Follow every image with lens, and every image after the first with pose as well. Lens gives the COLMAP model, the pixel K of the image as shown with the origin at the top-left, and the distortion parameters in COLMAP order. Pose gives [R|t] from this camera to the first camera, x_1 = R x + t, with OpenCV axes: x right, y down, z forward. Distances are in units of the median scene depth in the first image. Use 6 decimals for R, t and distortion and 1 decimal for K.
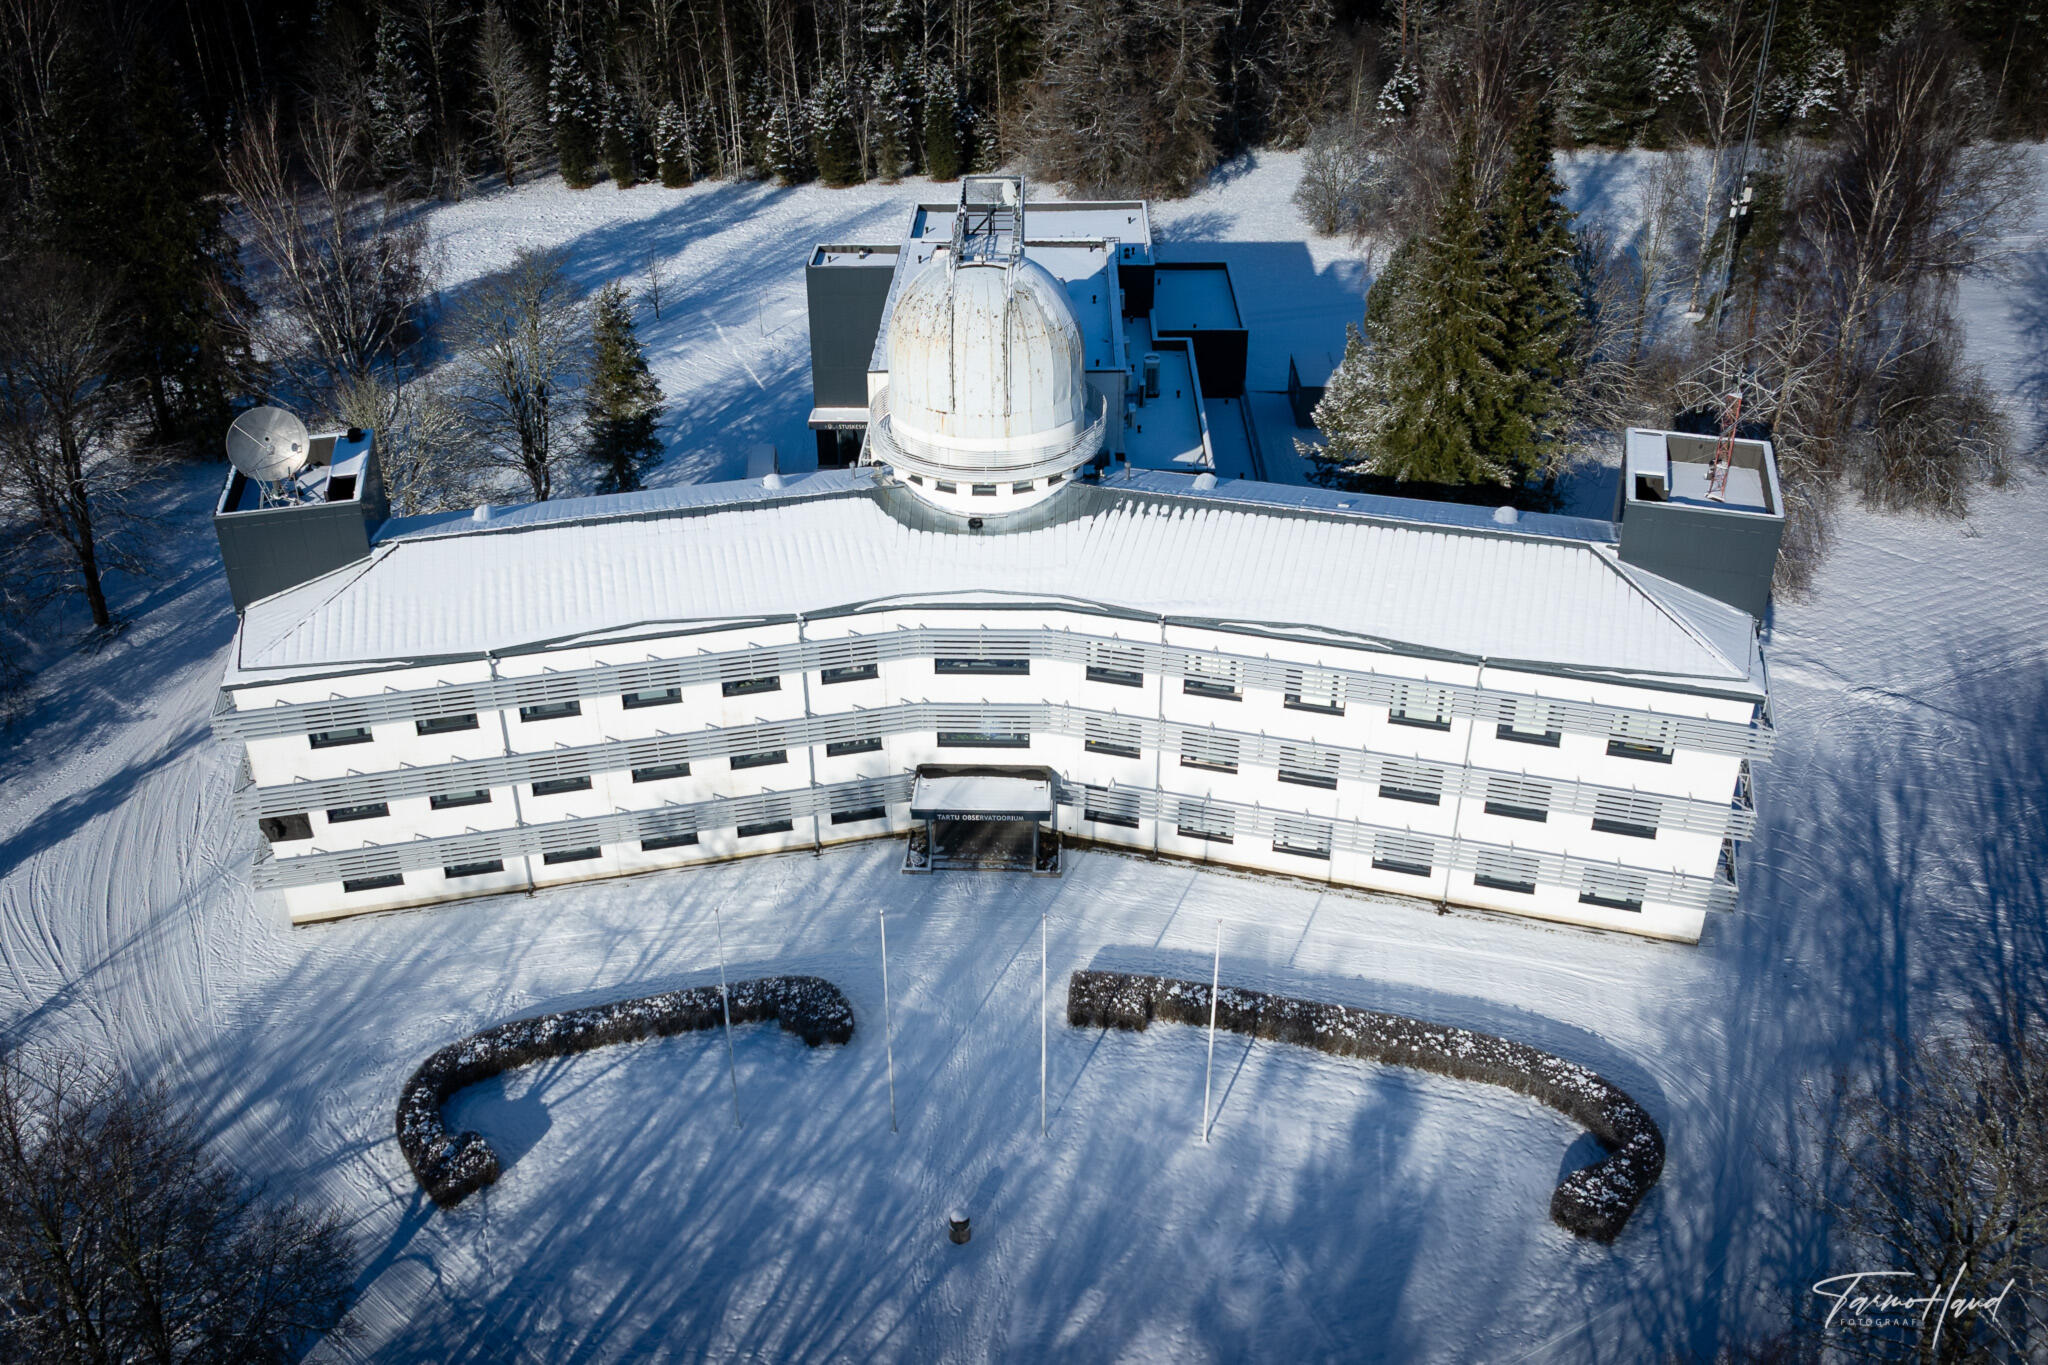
lens RADIAL K [[1451.3, 0, 1006.3], [0, 1451.3, 683.0], [0, 0, 1]] dist [-0.032816, -0.005580]
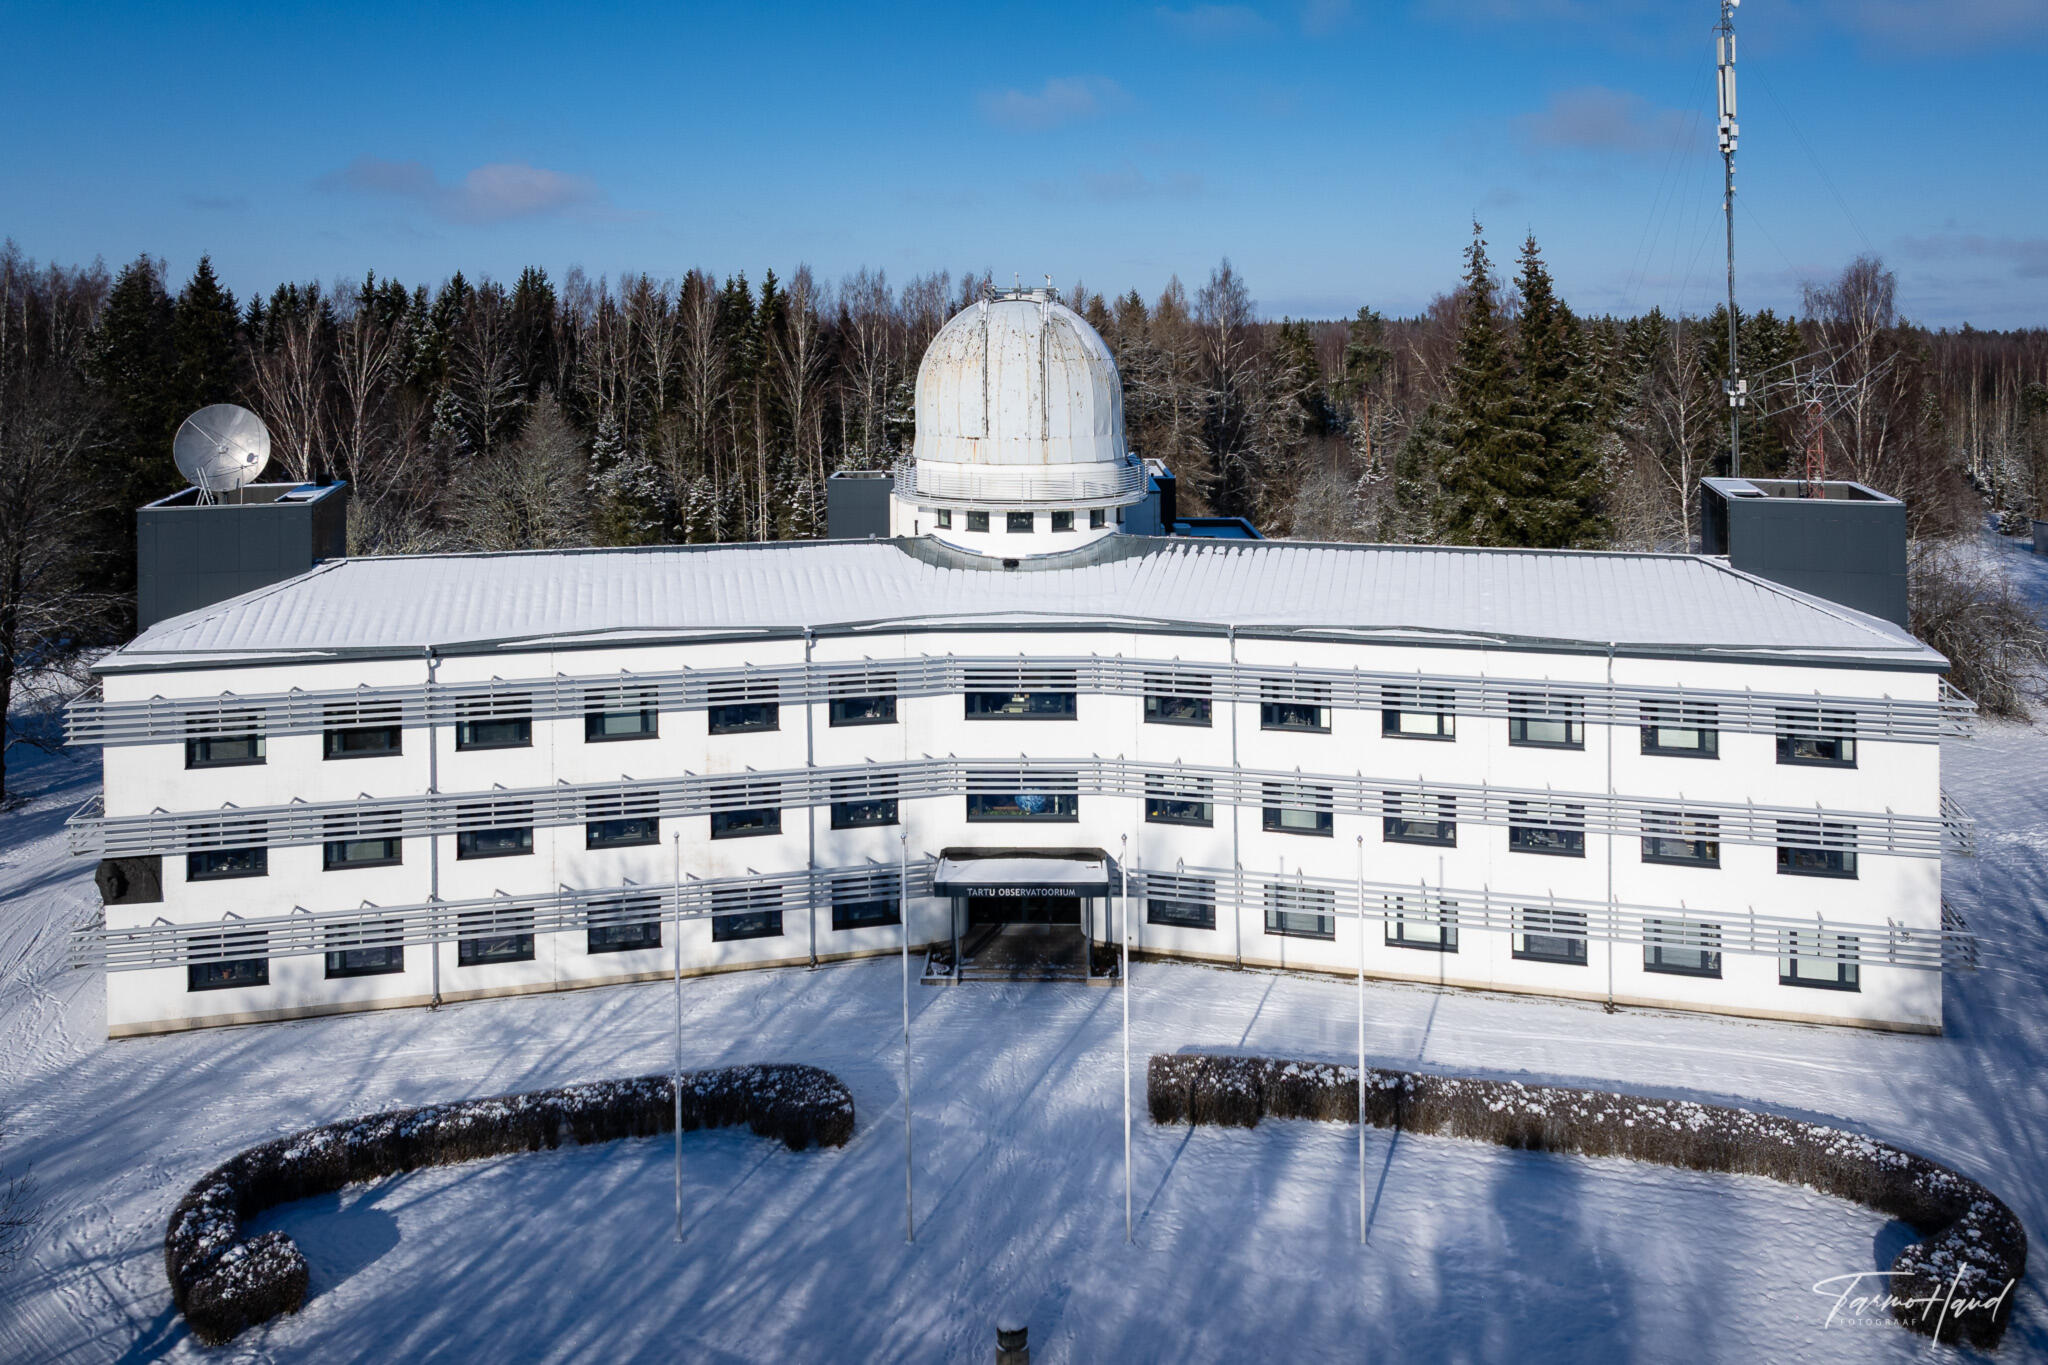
lens RADIAL K [[1346.2, 0, 1041.8], [0, 1346.2, 682.8], [0, 0, 1]] dist [-0.028766, -0.006219]
pose [[0.999341, -0.008834, 0.035212, -0.032490], [0.023333, 0.899371, -0.436564, 0.324166], [-0.027812, 0.437098, 0.898984, 0.294466]]
